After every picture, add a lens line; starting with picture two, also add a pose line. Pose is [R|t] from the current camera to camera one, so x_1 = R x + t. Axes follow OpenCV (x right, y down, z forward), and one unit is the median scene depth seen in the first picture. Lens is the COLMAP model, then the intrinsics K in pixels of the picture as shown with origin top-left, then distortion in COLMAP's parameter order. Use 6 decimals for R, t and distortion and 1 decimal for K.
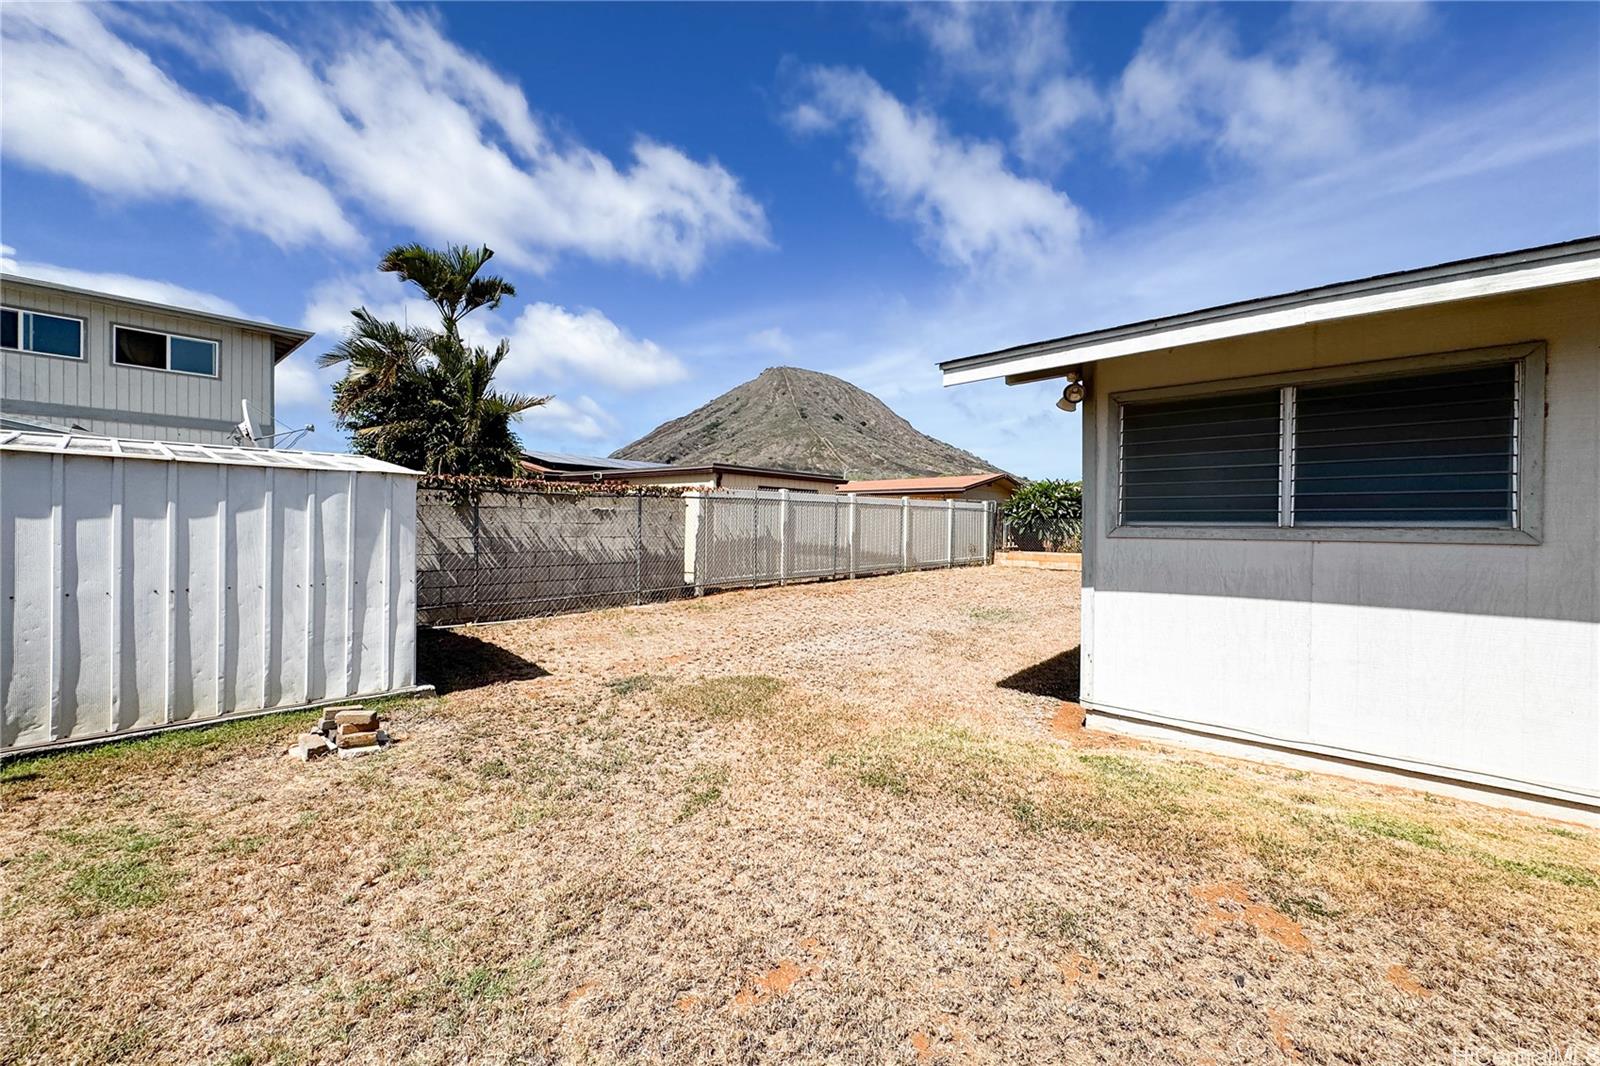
lens RADIAL K [[643.3, 0, 799.9], [0, 643.3, 530.9], [0, 0, 1]] dist [-0.001703, 0.000323]
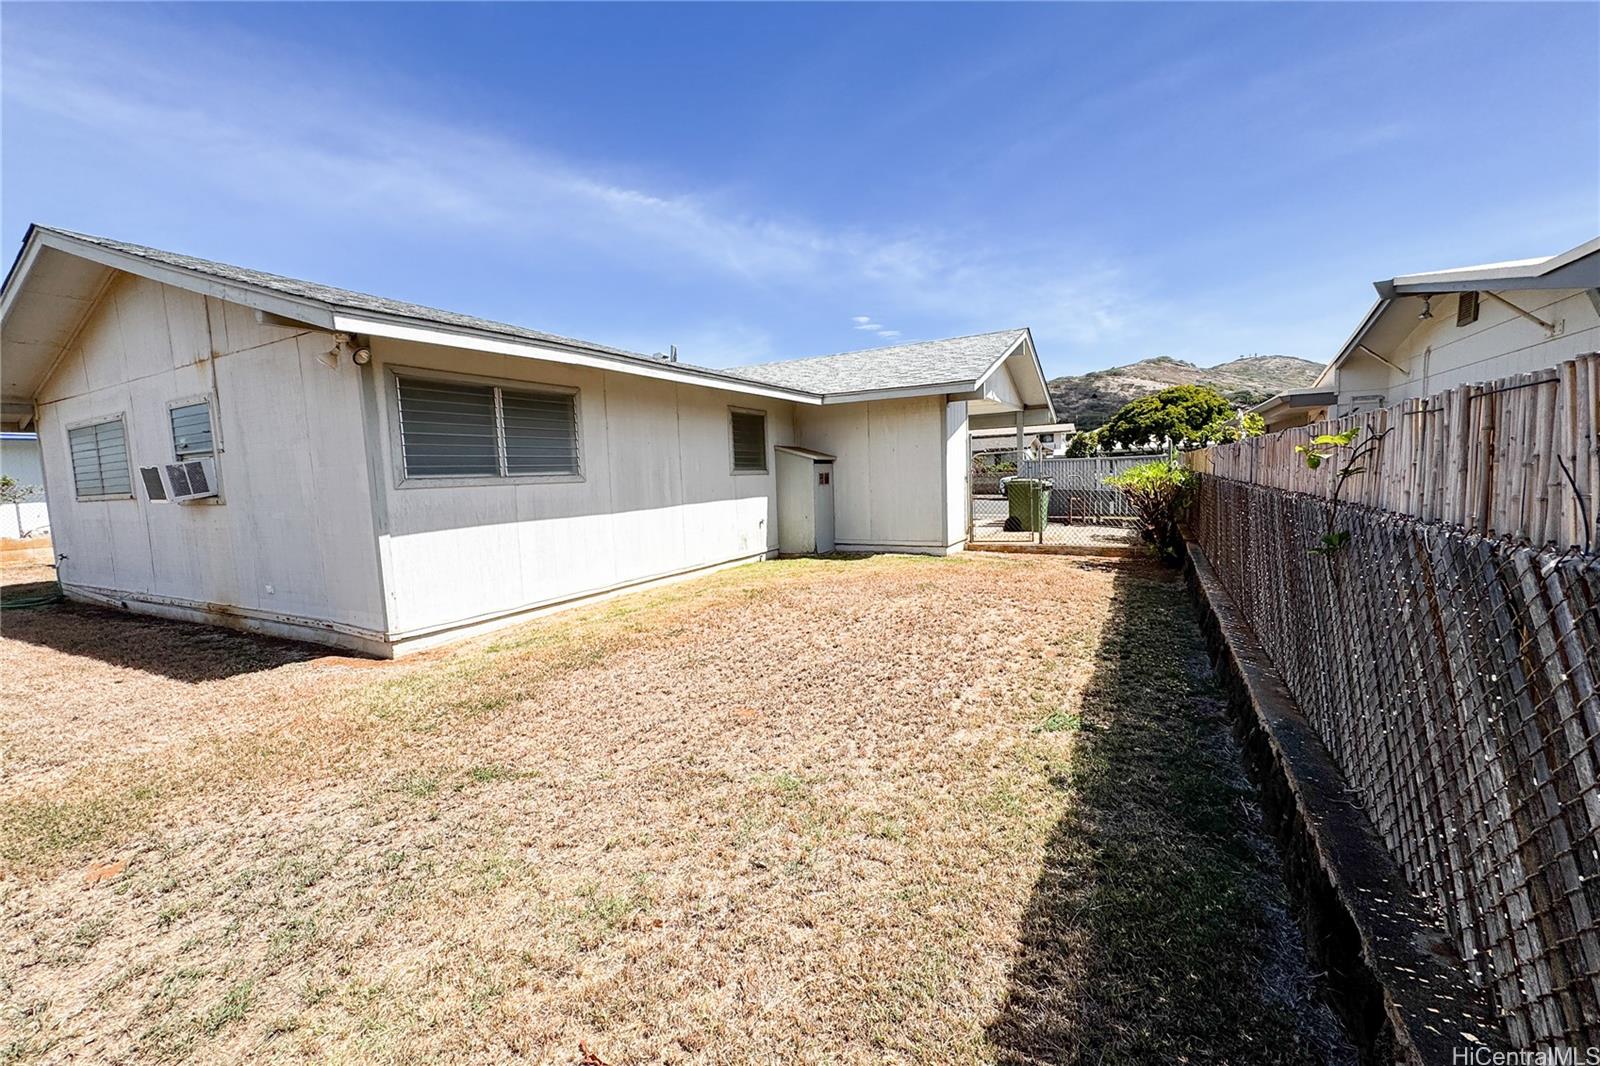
lens RADIAL K [[643.3, 0, 799.9], [0, 643.3, 530.9], [0, 0, 1]] dist [-0.001703, 0.000323]
pose [[-0.222616, -0.089876, 0.970755, -0.948501], [0.041704, 0.993952, 0.101587, -0.003204], [-0.974014, 0.063100, -0.217522, 0.631261]]
